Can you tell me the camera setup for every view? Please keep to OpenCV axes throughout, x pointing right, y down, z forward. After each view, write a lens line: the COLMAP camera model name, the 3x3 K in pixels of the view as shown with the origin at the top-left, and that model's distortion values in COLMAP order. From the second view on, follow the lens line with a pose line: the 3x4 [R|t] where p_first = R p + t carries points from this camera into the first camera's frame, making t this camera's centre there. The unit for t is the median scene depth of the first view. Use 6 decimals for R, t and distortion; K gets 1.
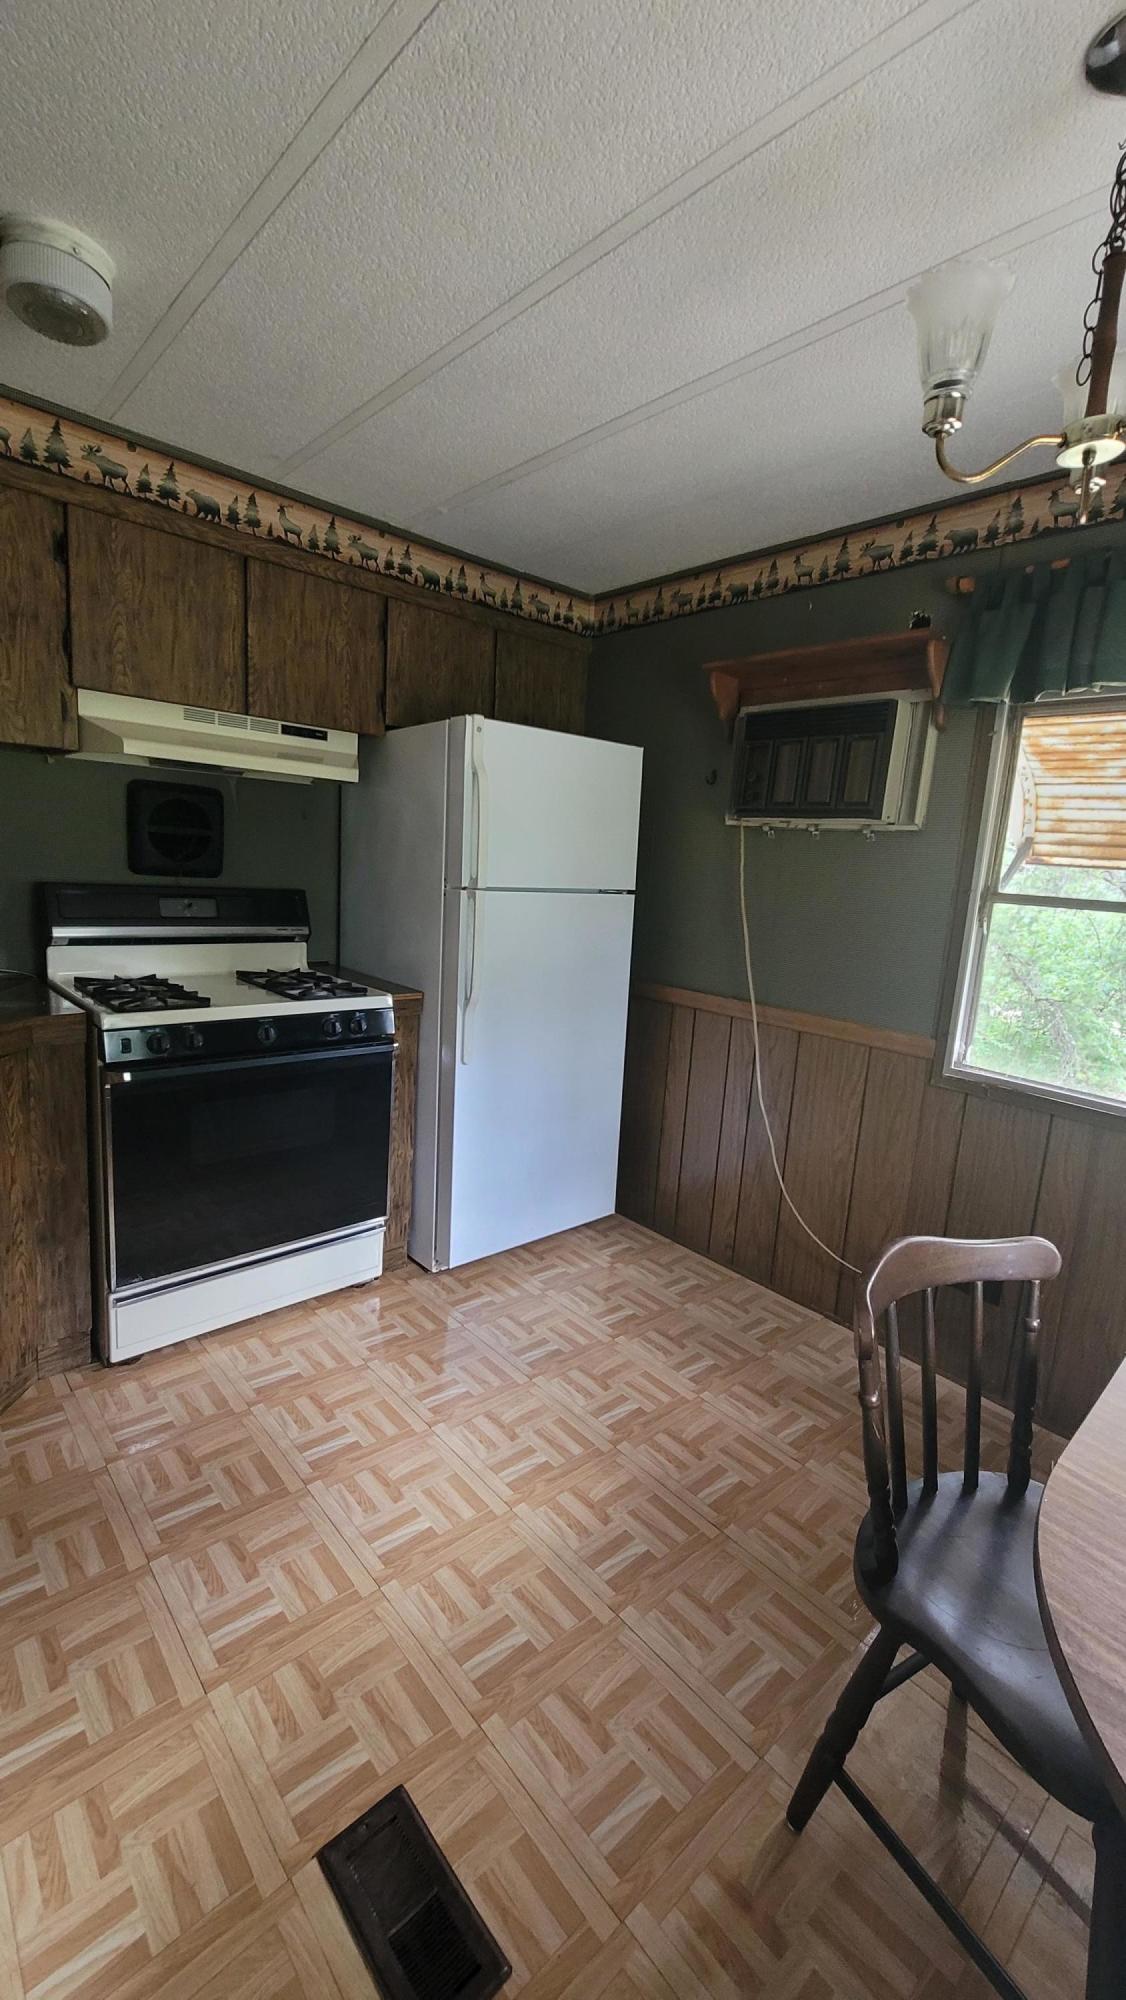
lens RADIAL K [[820.1, 0, 563.0], [0, 820.1, 996.6], [0, 0, 1]] dist [-0.004024, 0.002388]
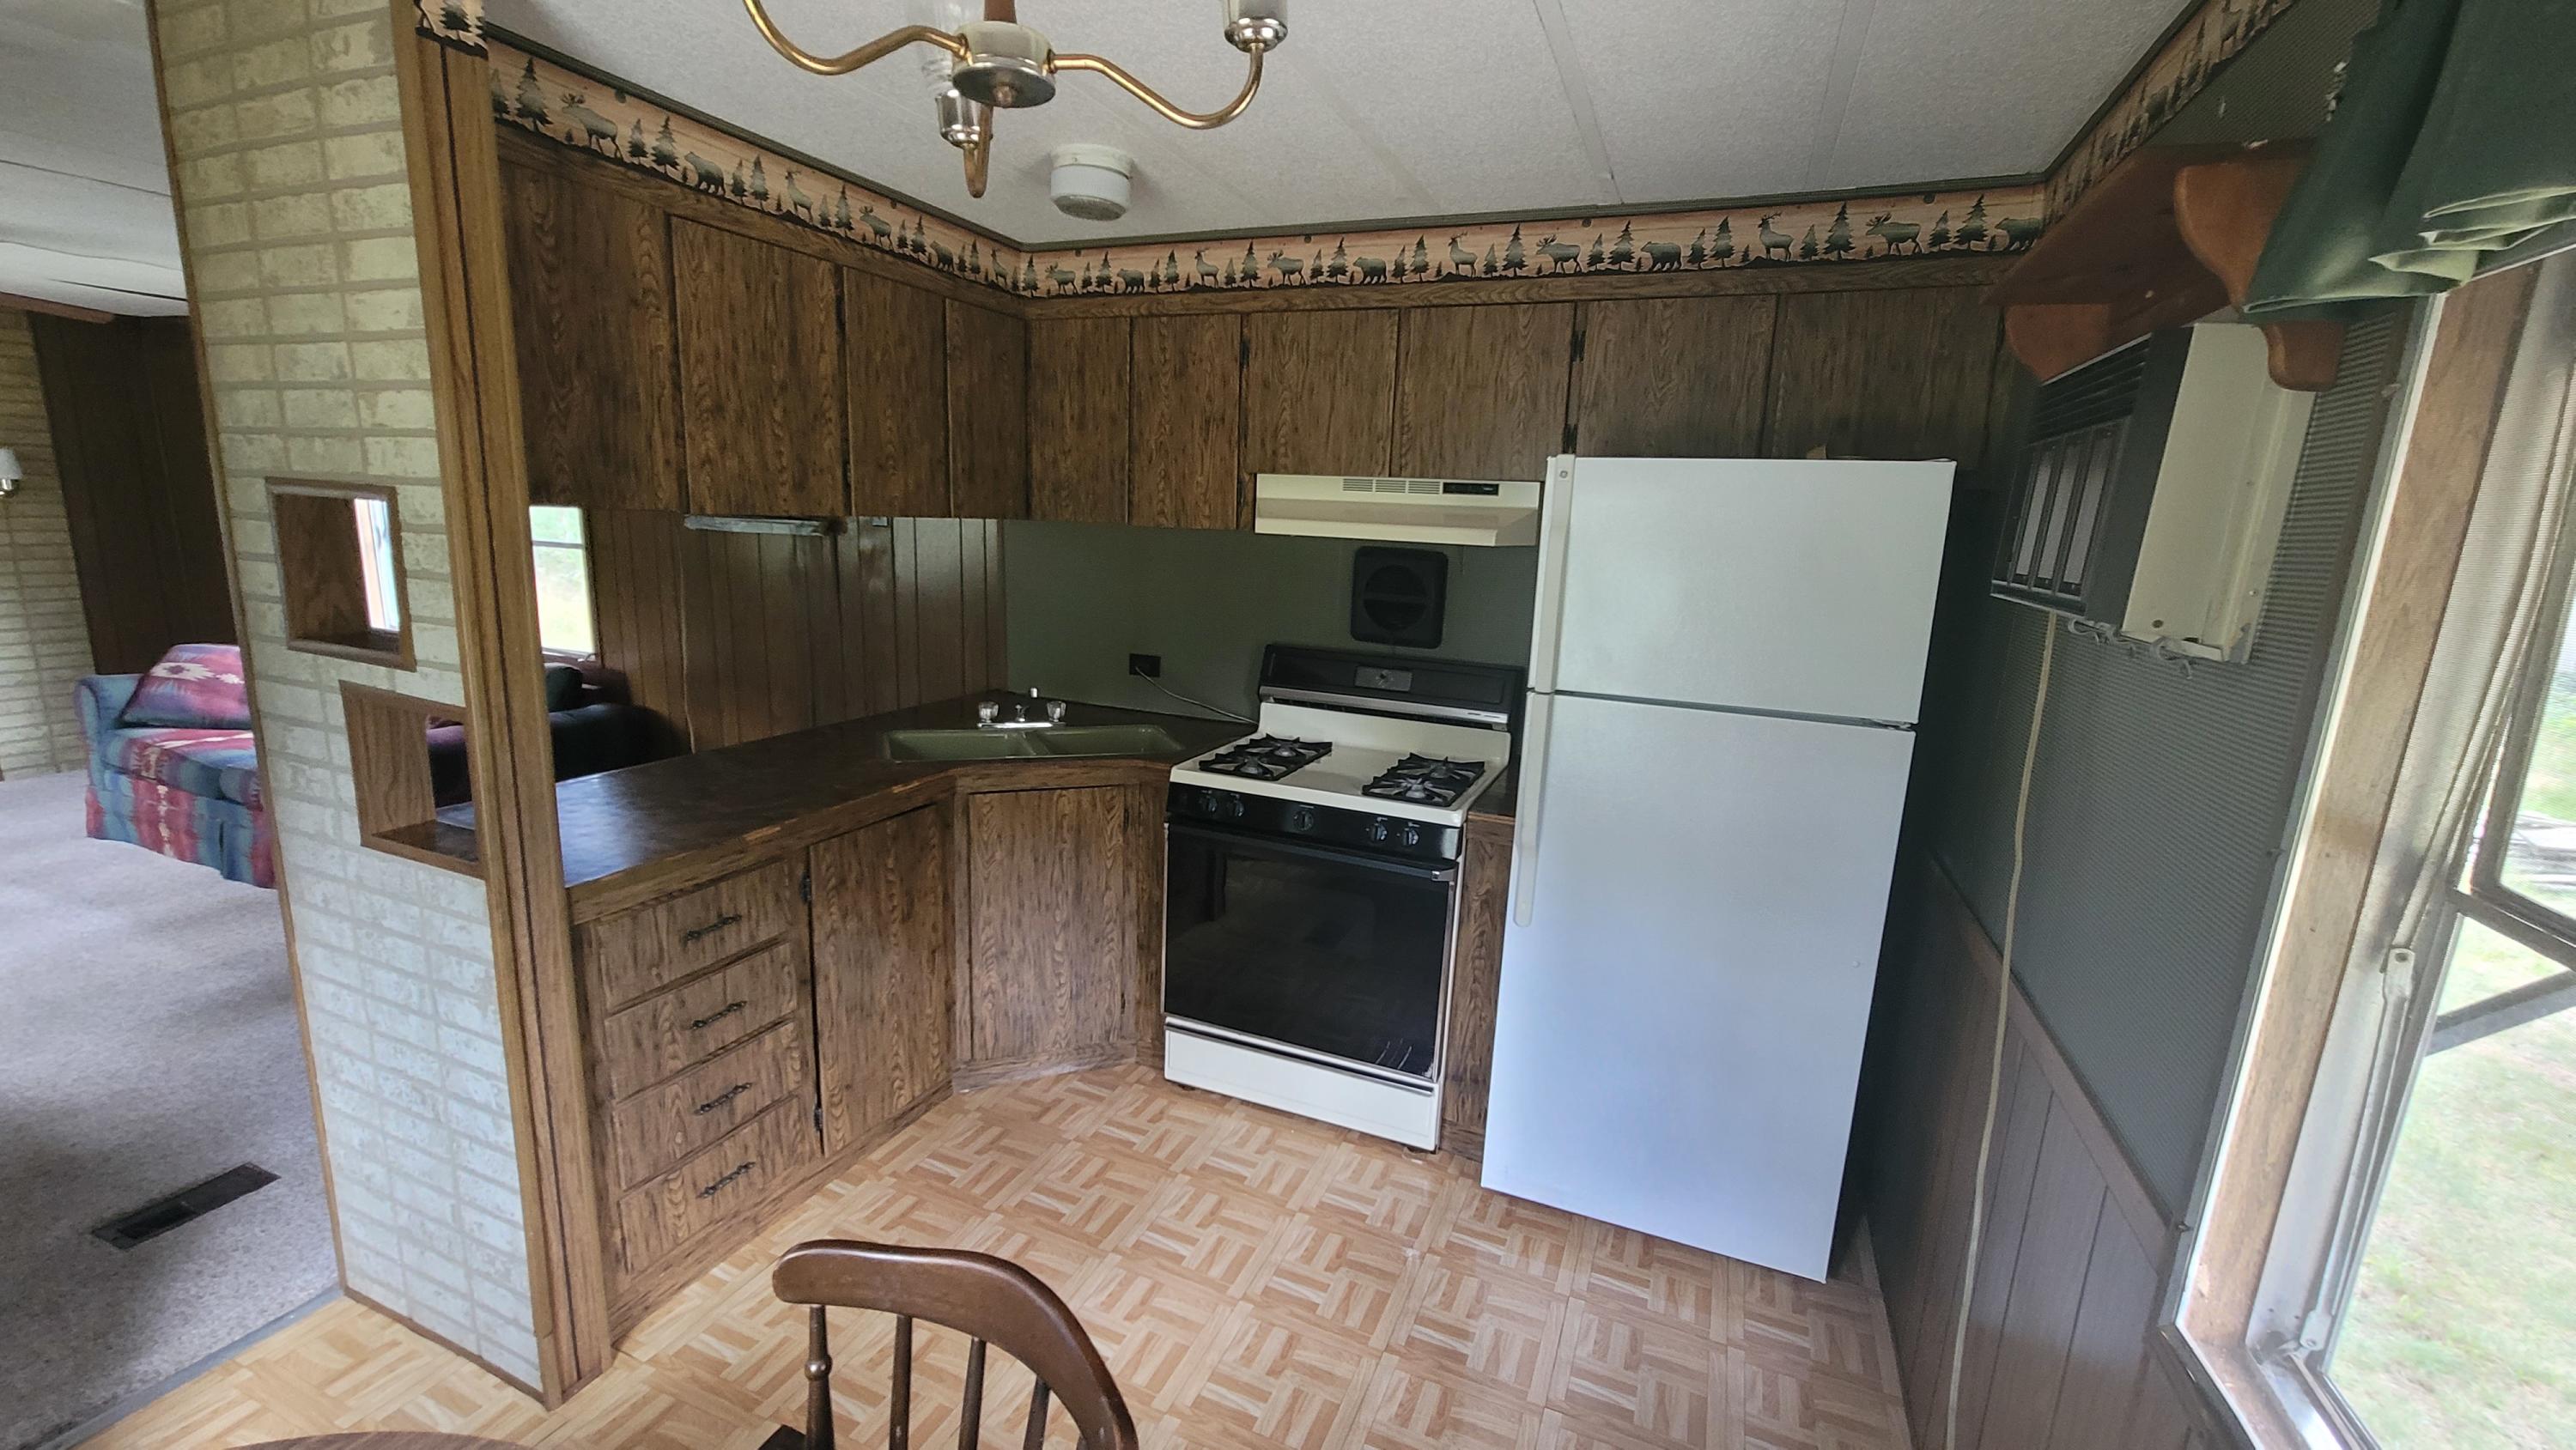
lens RADIAL K [[1056.2, 0, 1281.5], [0, 1056.2, 722.6], [0, 0, 1]] dist [-0.004024, 0.002388]
pose [[0.429659, 0.133131, -0.893123, 0.621520], [-0.165731, 0.983897, 0.066933, -0.126754], [0.887652, 0.119260, 0.444804, 0.375729]]
